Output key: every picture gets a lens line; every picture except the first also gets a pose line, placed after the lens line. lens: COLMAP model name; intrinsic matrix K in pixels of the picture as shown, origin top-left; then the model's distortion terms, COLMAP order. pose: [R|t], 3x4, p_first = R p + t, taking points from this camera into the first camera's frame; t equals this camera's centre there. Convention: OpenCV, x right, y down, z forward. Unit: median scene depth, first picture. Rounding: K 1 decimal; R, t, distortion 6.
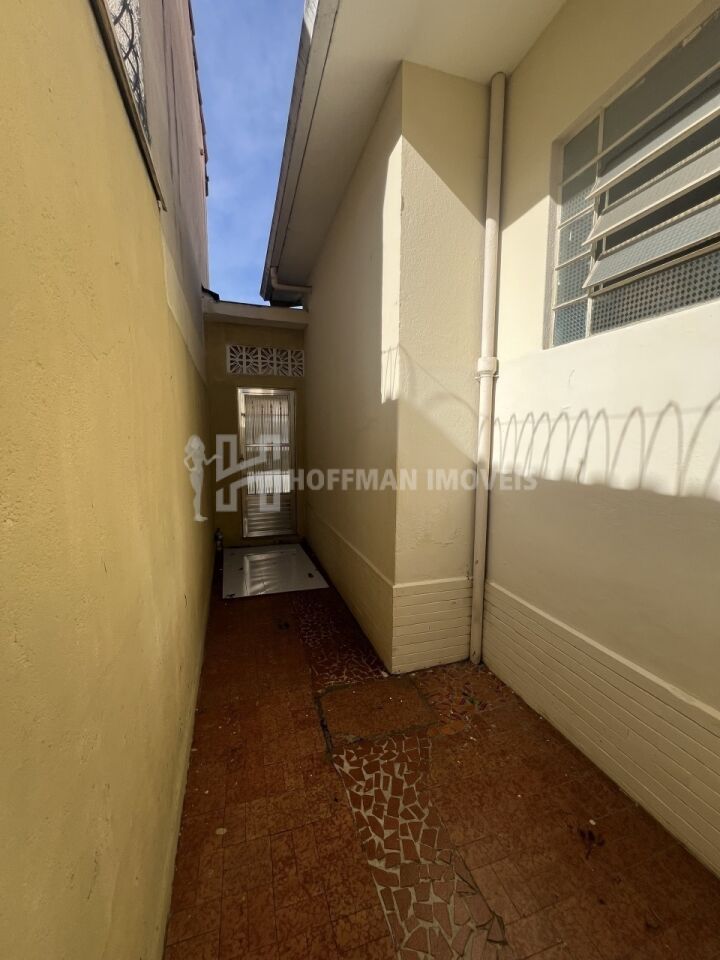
lens RADIAL K [[385.1, 0, 360.3], [0, 385.1, 480.8], [0, 0, 1]] dist [-0.003195, -0.000076]
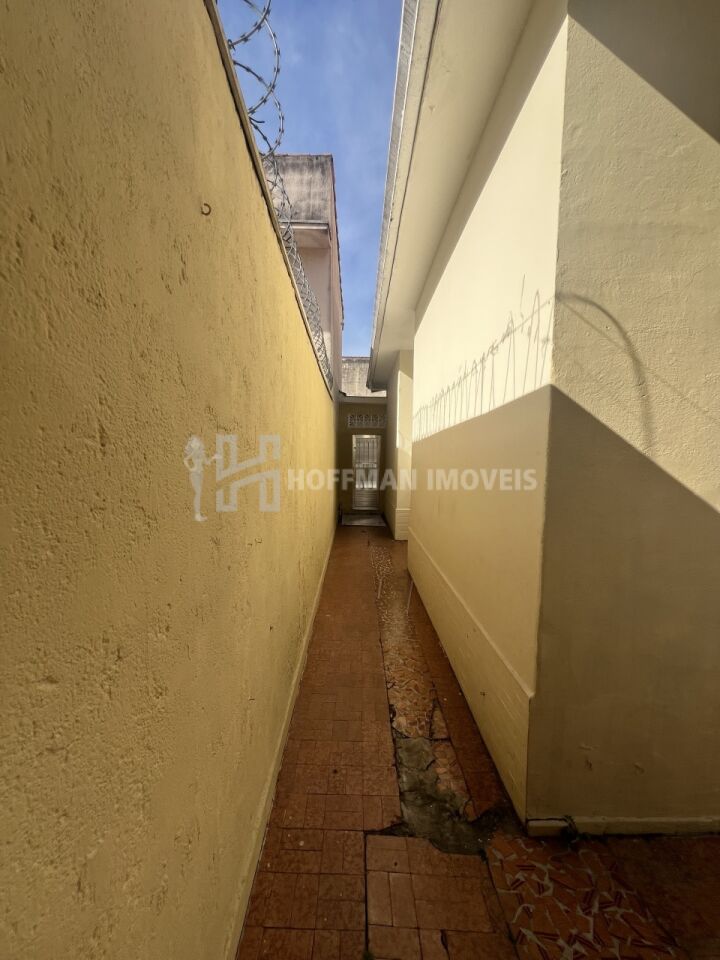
lens RADIAL K [[385.1, 0, 359.5], [0, 385.1, 482.1], [0, 0, 1]] dist [-0.003195, -0.000076]
pose [[0.954170, 0.029512, -0.297808, 0.363849], [-0.044681, 0.998021, -0.044256, 0.107163], [0.295912, 0.055534, 0.953599, -1.015943]]
